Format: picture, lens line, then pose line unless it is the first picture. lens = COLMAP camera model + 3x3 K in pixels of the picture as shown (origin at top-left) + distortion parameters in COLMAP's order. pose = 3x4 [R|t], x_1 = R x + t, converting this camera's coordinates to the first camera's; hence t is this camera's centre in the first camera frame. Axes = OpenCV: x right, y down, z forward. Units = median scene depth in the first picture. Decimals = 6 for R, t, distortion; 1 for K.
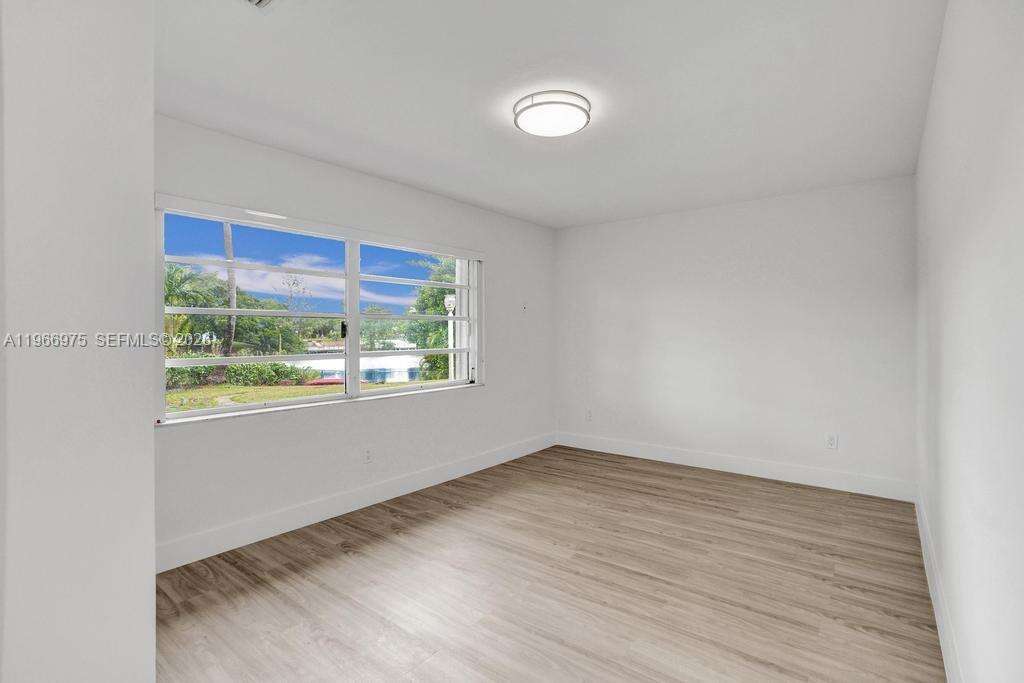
lens RADIAL K [[482.3, 0, 514.8], [0, 482.3, 341.7], [0, 0, 1]] dist [-0.061173, 0.032209]
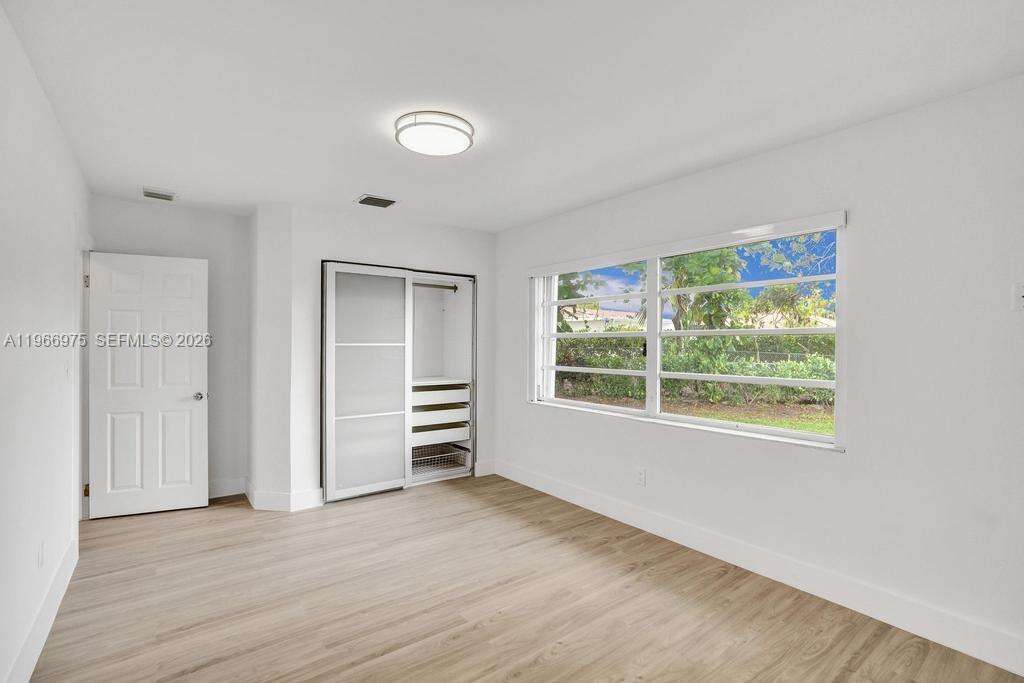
lens RADIAL K [[482.3, 0, 514.8], [0, 482.3, 341.7], [0, 0, 1]] dist [-0.061173, 0.032209]
pose [[-0.257823, -0.002155, -0.966190, 0.909386], [-0.017689, 0.999840, 0.002490, -0.047245], [0.966030, 0.017733, -0.257820, 1.288060]]
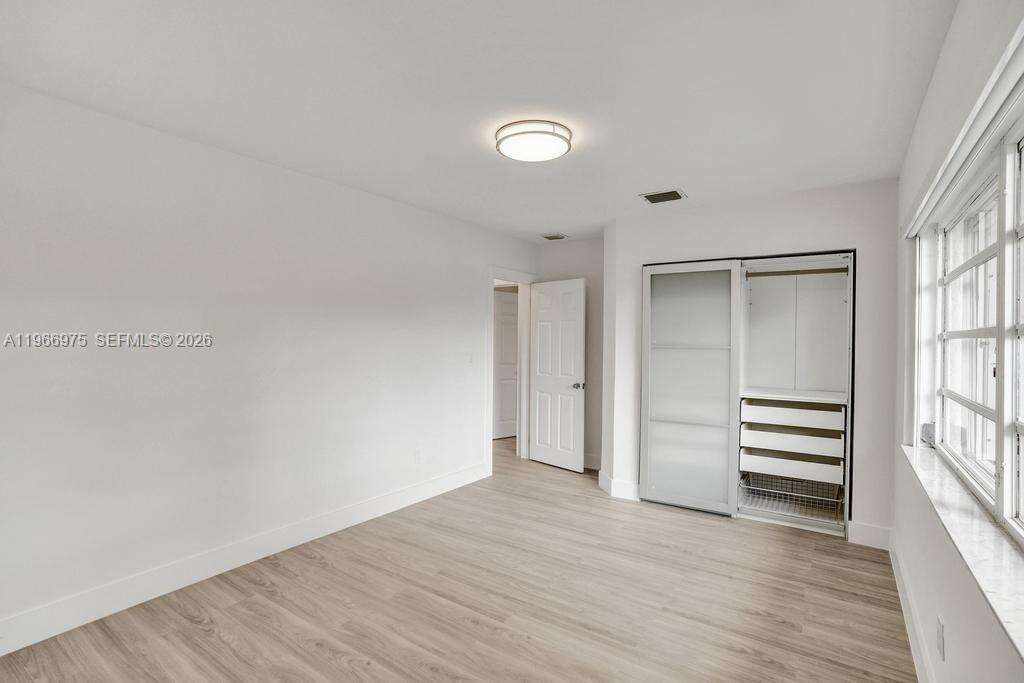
lens RADIAL K [[482.3, 0, 514.8], [0, 482.3, 341.7], [0, 0, 1]] dist [-0.061173, 0.032209]
pose [[-0.998476, -0.006143, -0.054836, 0.157060], [-0.007080, 0.999832, 0.016912, -0.062539], [0.054723, 0.017274, -0.998352, 1.828032]]
